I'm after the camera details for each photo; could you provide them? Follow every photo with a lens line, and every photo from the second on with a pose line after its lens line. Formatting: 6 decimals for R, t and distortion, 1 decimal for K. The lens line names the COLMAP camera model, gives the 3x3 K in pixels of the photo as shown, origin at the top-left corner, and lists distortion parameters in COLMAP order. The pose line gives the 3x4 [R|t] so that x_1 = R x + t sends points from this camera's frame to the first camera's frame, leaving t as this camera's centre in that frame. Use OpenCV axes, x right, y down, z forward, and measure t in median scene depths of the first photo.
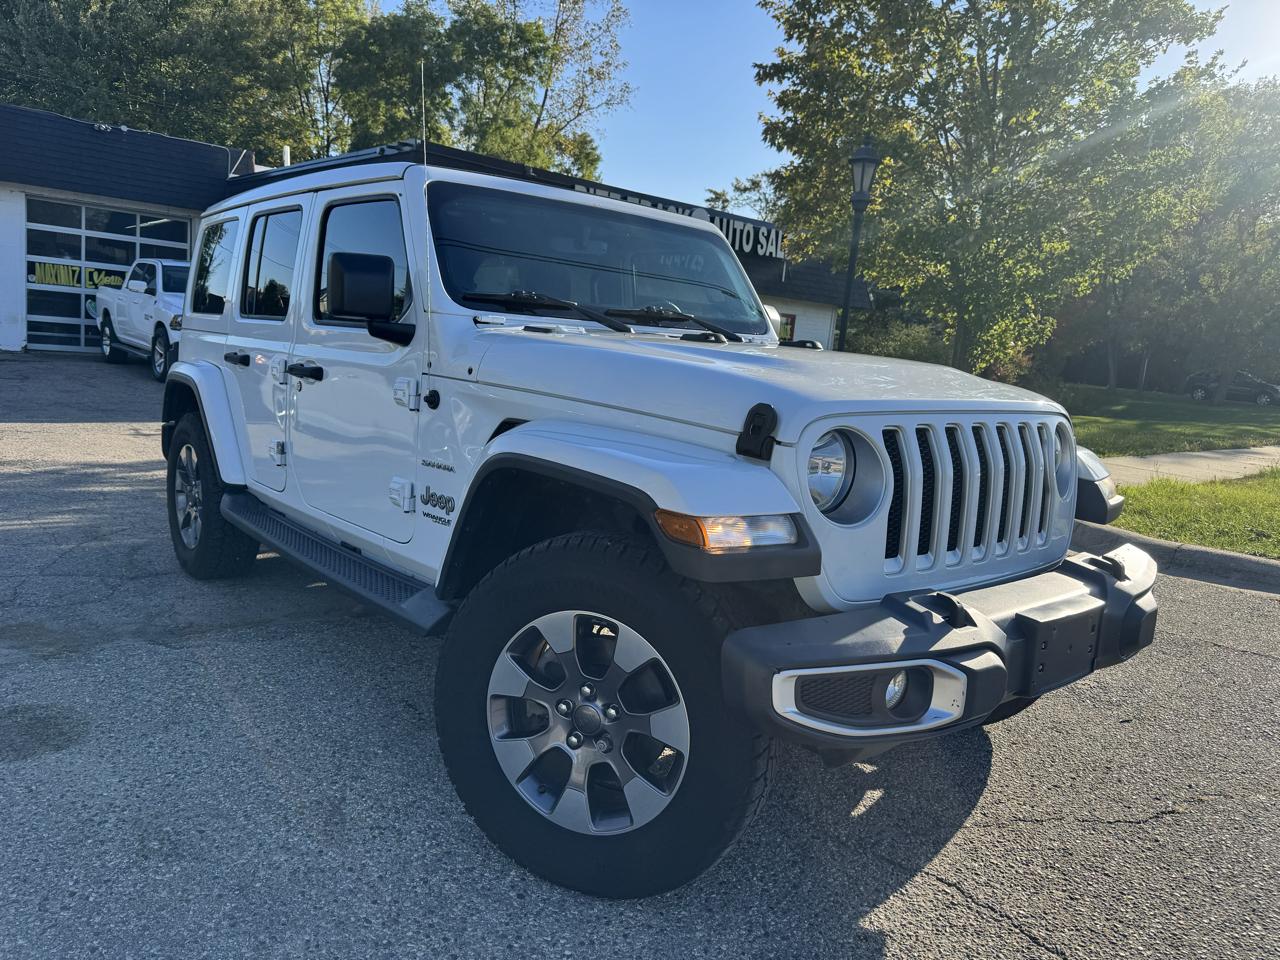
lens RADIAL K [[900.7, 0, 635.3], [0, 900.7, 482.6], [0, 0, 1]] dist [0.023226, -0.030485]
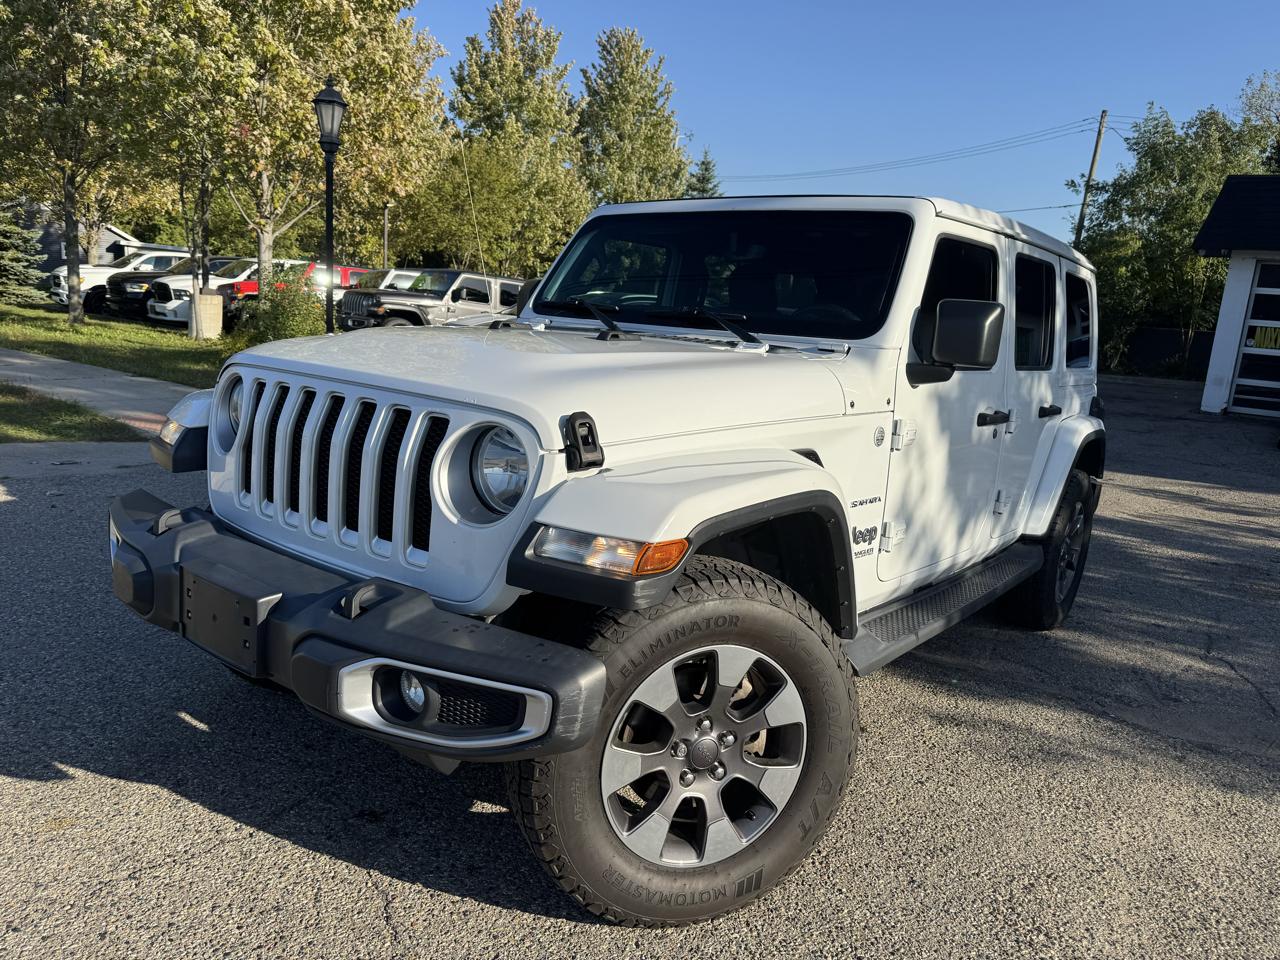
lens RADIAL K [[899.8, 0, 644.7], [0, 899.8, 483.8], [0, 0, 1]] dist [0.026957, -0.035751]
pose [[0.230326, 0.123897, -0.965194, 0.909094], [-0.201676, 0.976404, 0.077210, -0.073568], [0.951986, 0.176873, 0.249879, 0.717289]]
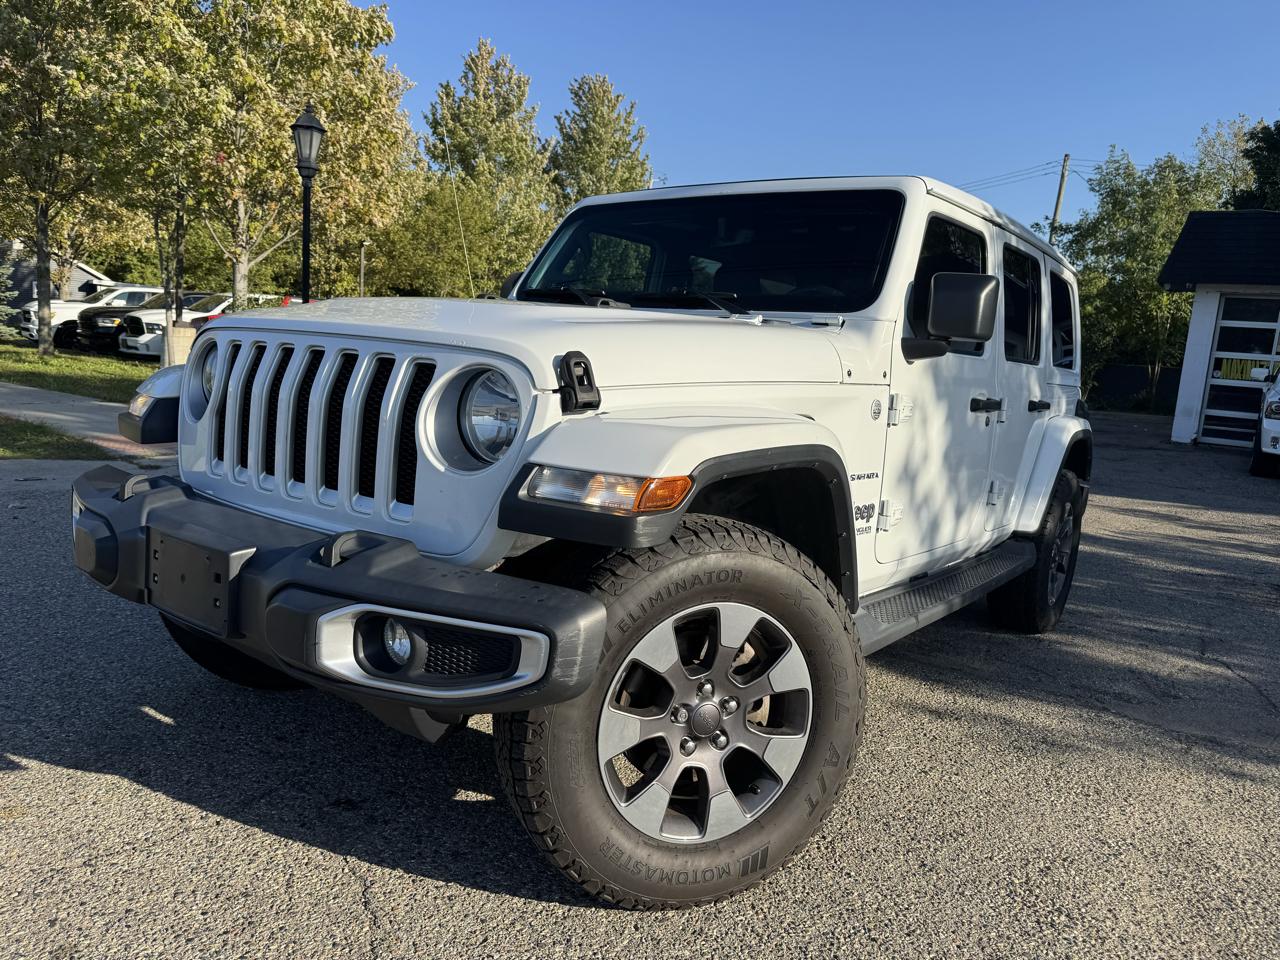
lens RADIAL K [[899.6, 0, 640.7], [0, 899.6, 482.6], [0, 0, 1]] dist [0.026957, -0.035229]
pose [[0.253243, 0.076606, -0.964365, 0.884813], [-0.197975, 0.979866, 0.025849, -0.013165], [0.946929, 0.184374, 0.263311, 0.721621]]
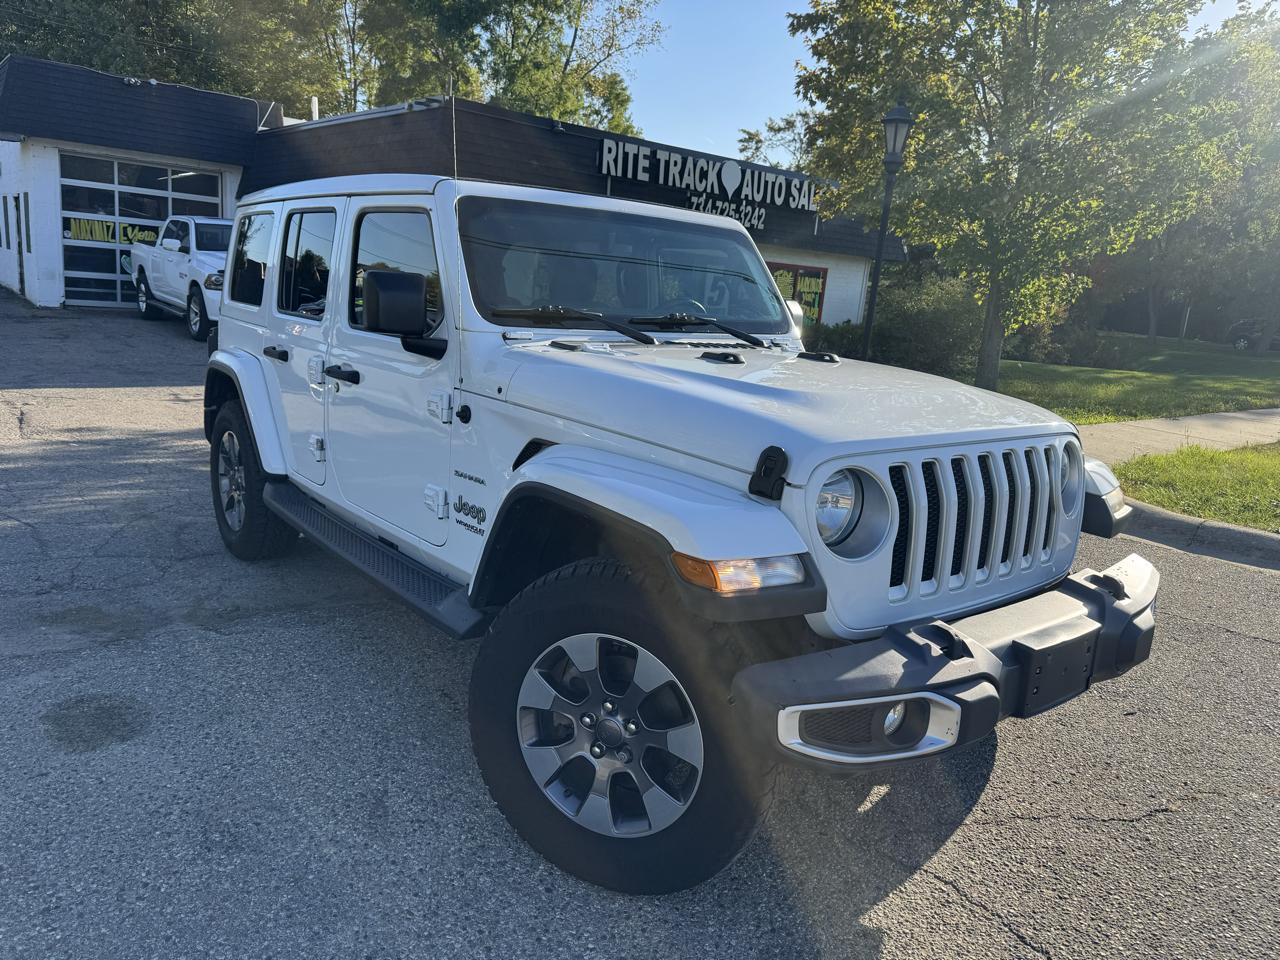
lens RADIAL K [[899.6, 0, 640.7], [0, 899.6, 482.6], [0, 0, 1]] dist [0.026957, -0.035229]
pose [[0.999621, 0.004763, -0.027130, 0.007279], [-0.003133, 0.998207, 0.059773, -0.060782], [0.027366, -0.059666, 0.997843, -0.035204]]
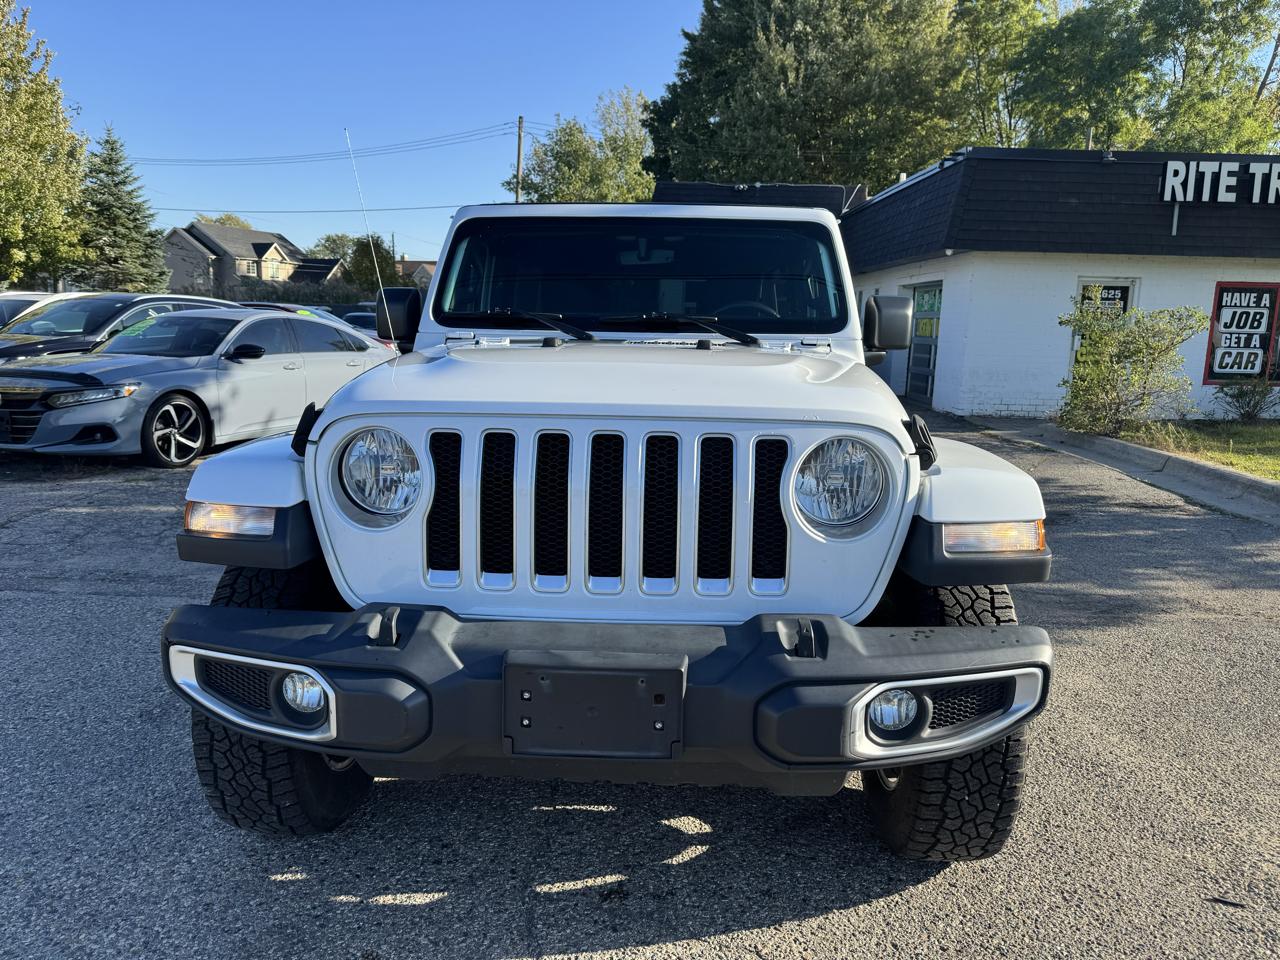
lens RADIAL K [[899.6, 0, 640.7], [0, 899.6, 482.6], [0, 0, 1]] dist [0.026957, -0.035229]
pose [[0.743052, 0.050790, -0.667304, 0.630882], [-0.065222, 0.997865, 0.003323, -0.014218], [0.666048, 0.041054, 0.744778, 0.263304]]
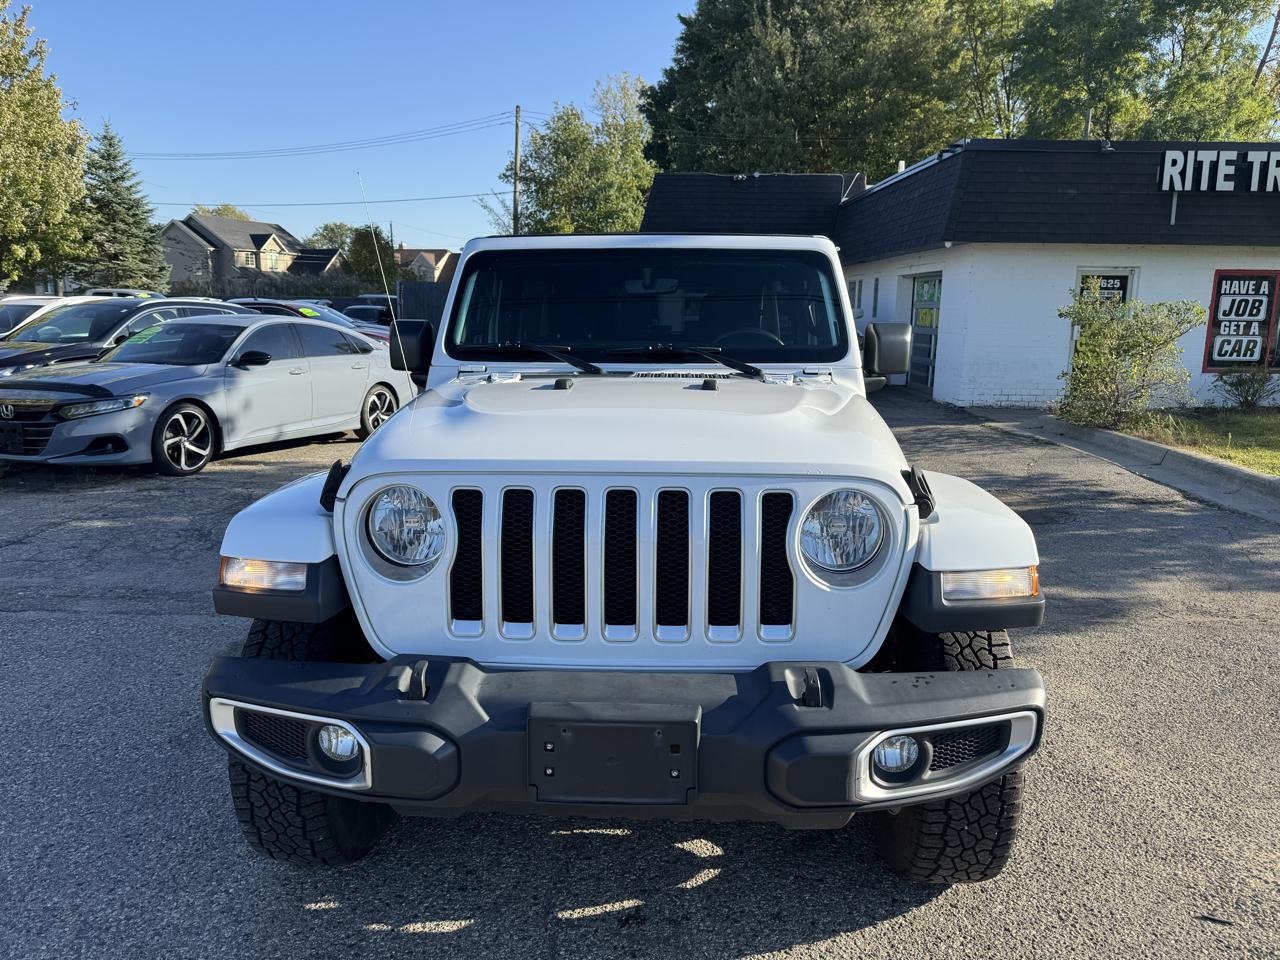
lens RADIAL K [[899.6, 0, 640.0], [0, 899.6, 480.0], [0, 0, 1]] dist [0.025059, -0.033698]
pose [[0.742041, 0.050402, -0.668457, 0.642378], [-0.052185, 0.998487, 0.017357, -0.058356], [0.668321, 0.022004, 0.743548, 0.236104]]
